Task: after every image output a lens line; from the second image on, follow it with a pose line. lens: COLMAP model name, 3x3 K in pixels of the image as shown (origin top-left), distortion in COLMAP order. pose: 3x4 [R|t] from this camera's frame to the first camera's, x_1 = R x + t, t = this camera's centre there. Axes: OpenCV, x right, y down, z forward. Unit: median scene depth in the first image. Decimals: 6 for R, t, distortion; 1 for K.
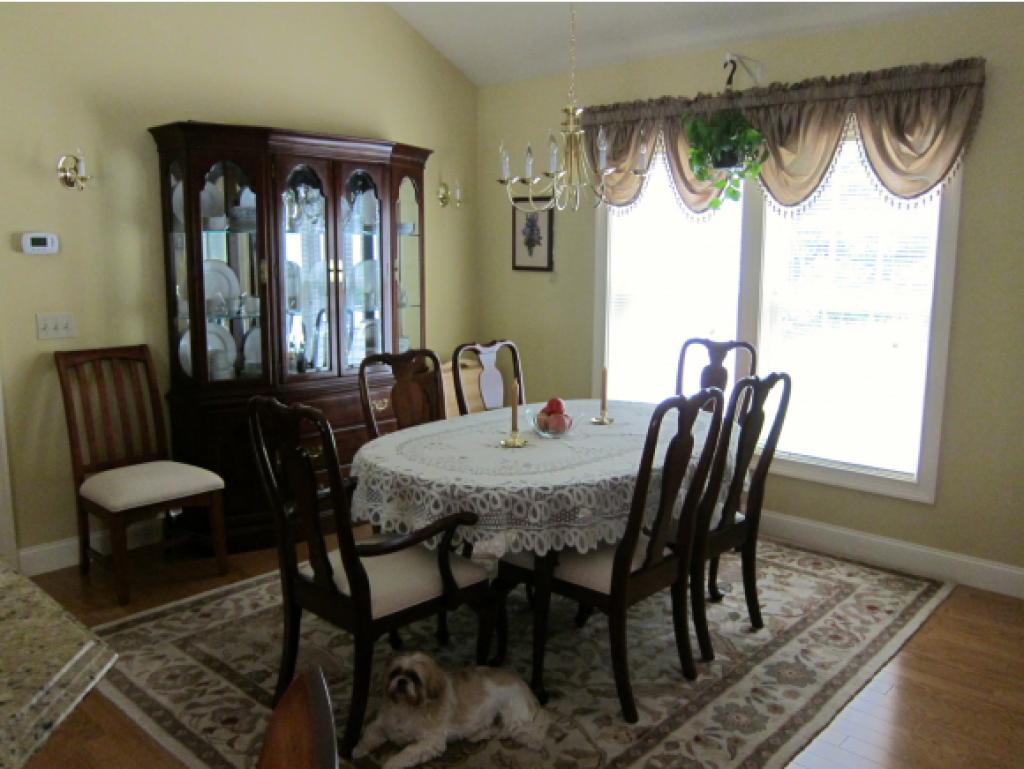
lens RADIAL K [[850.3, 0, 511.2], [0, 850.3, 388.7], [0, 0, 1]] dist [-0.055256, 0.008290]
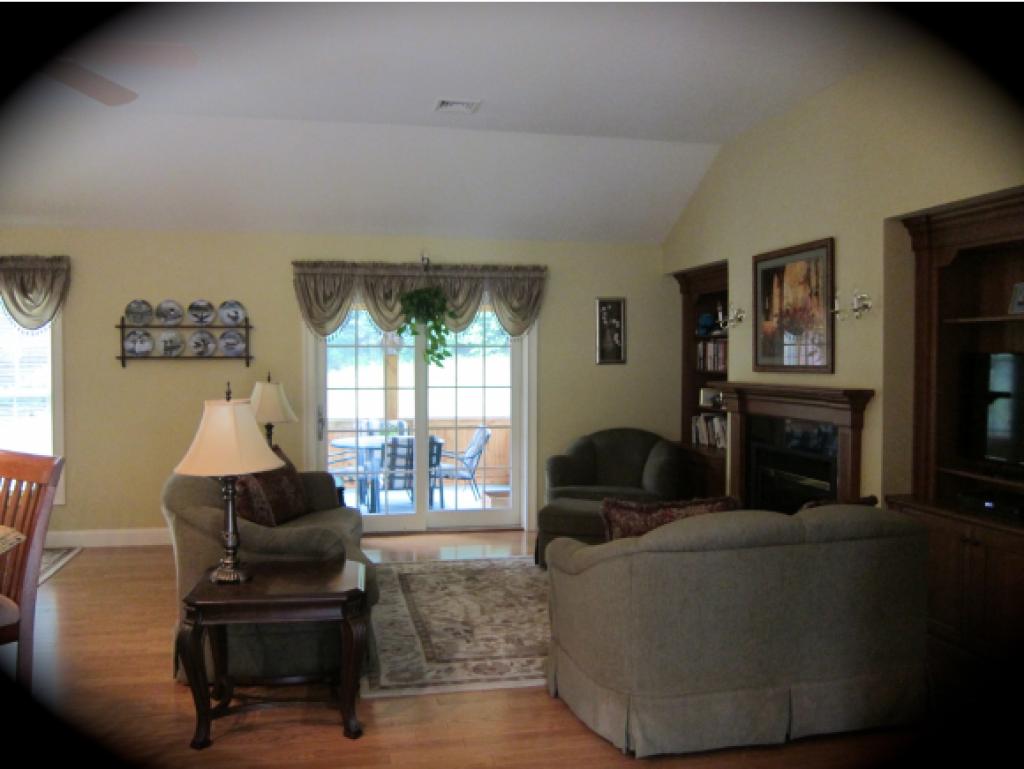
lens RADIAL K [[852.4, 0, 512.0], [0, 852.4, 384.5], [0, 0, 1]] dist [-0.058802, 0.008833]
pose [[0.570288, -0.035858, 0.820662, -0.376634], [0.139917, 0.988688, -0.054031, 0.115145], [-0.809441, 0.145638, 0.568854, -0.755021]]
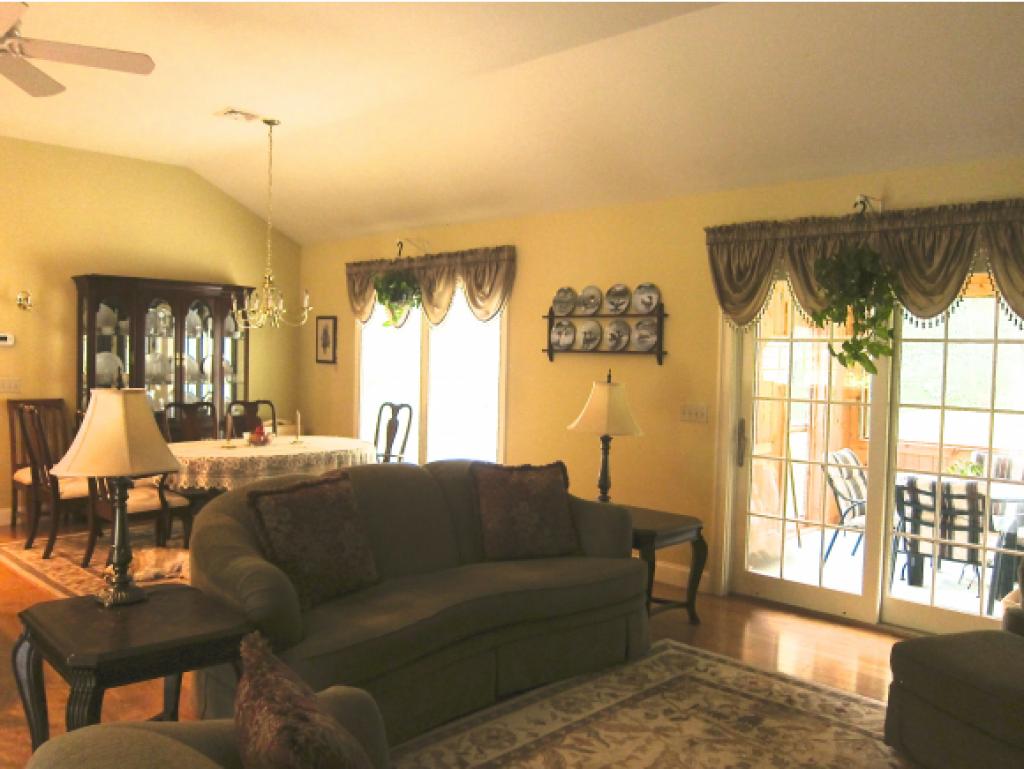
lens RADIAL K [[852.4, 0, 512.0], [0, 852.4, 384.5], [0, 0, 1]] dist [-0.058802, 0.008833]
pose [[0.999611, 0.016838, -0.022219, 0.557852], [-0.019560, 0.991506, -0.128578, 0.129196], [0.019865, 0.128963, 0.991450, -0.731844]]
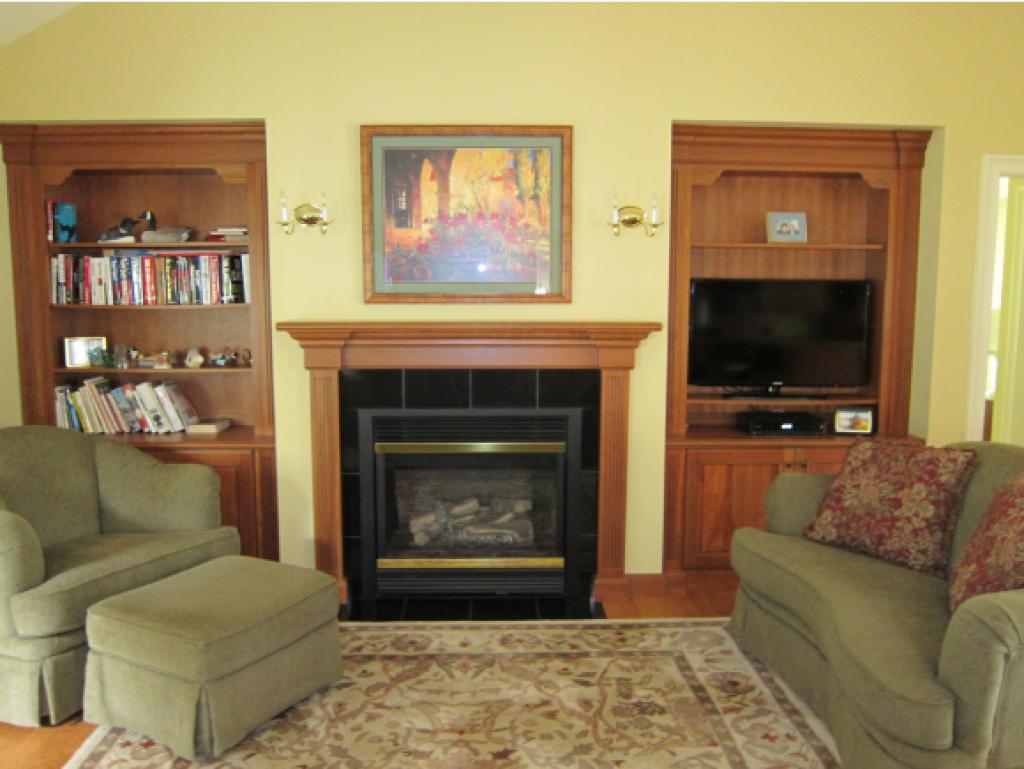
lens RADIAL K [[850.3, 0, 511.2], [0, 850.3, 388.7], [0, 0, 1]] dist [-0.055256, 0.008290]
pose [[-0.702308, -0.101706, 0.704570, 0.292926], [0.106469, 0.963602, 0.245226, -0.063033], [-0.703866, 0.247239, -0.665917, 0.343403]]
